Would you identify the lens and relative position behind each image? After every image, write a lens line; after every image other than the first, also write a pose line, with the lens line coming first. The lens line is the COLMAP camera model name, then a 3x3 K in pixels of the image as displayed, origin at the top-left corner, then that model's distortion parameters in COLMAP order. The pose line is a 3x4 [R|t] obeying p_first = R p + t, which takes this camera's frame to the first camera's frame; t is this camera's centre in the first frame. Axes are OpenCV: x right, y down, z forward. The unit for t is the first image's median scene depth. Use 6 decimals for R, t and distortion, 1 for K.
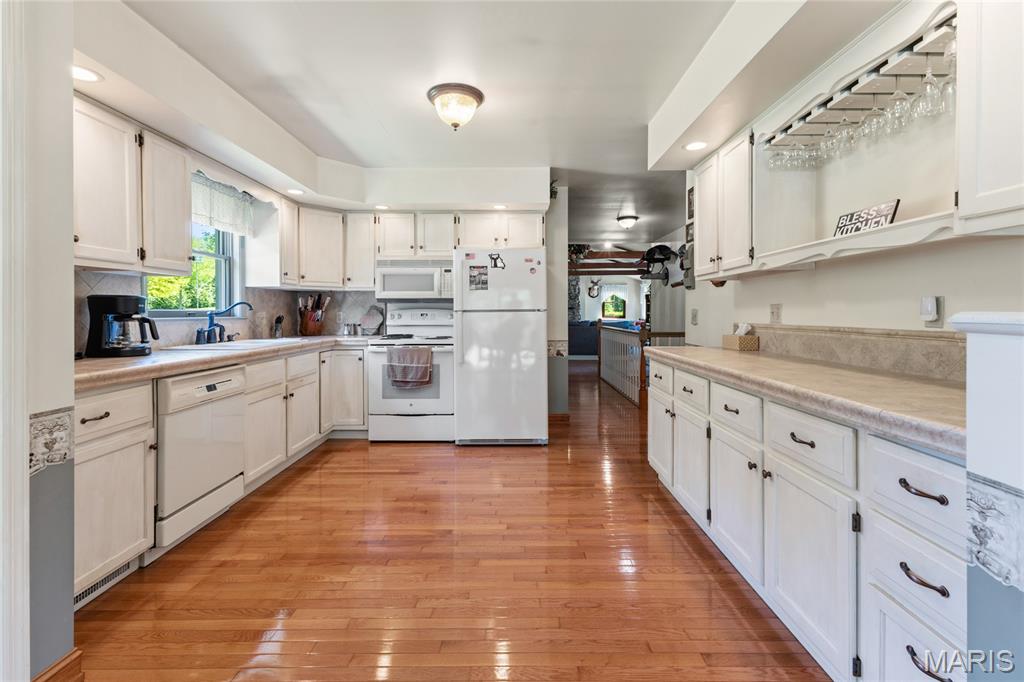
lens RADIAL K [[436.0, 0, 515.9], [0, 436.0, 308.6], [0, 0, 1]] dist [0.000425, 0.000060]
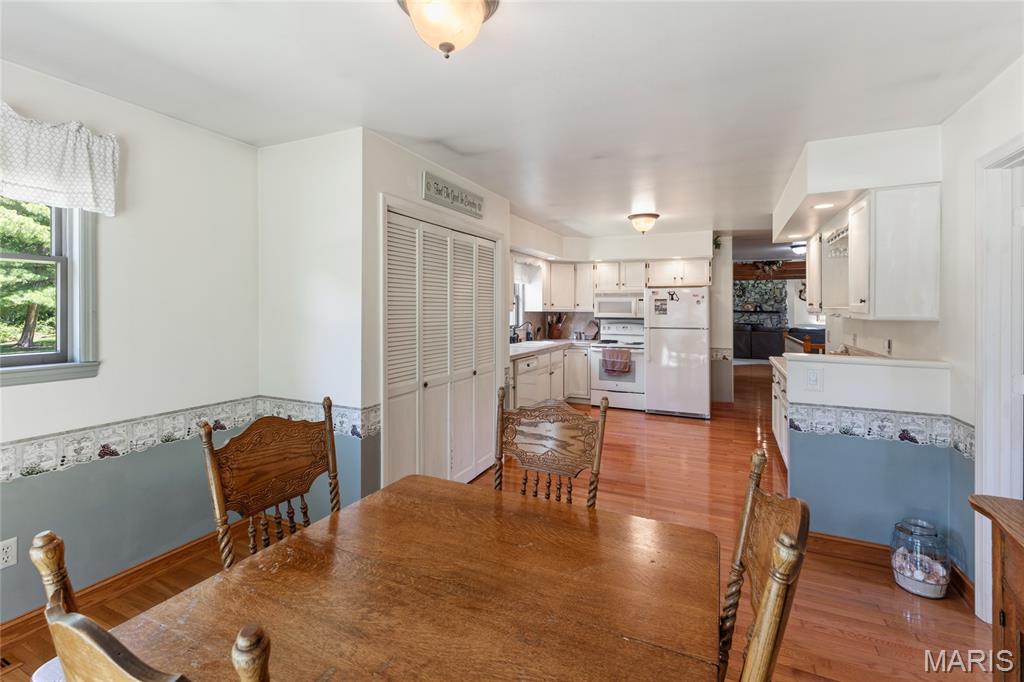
lens RADIAL K [[453.3, 0, 507.9], [0, 453.3, 304.6], [0, 0, 1]] dist [0.002546, 0.000364]
pose [[0.898847, 0.002289, -0.438257, 0.126066], [-0.000962, 0.999994, 0.003251, -0.078480], [0.438261, -0.002500, 0.898844, -0.657860]]
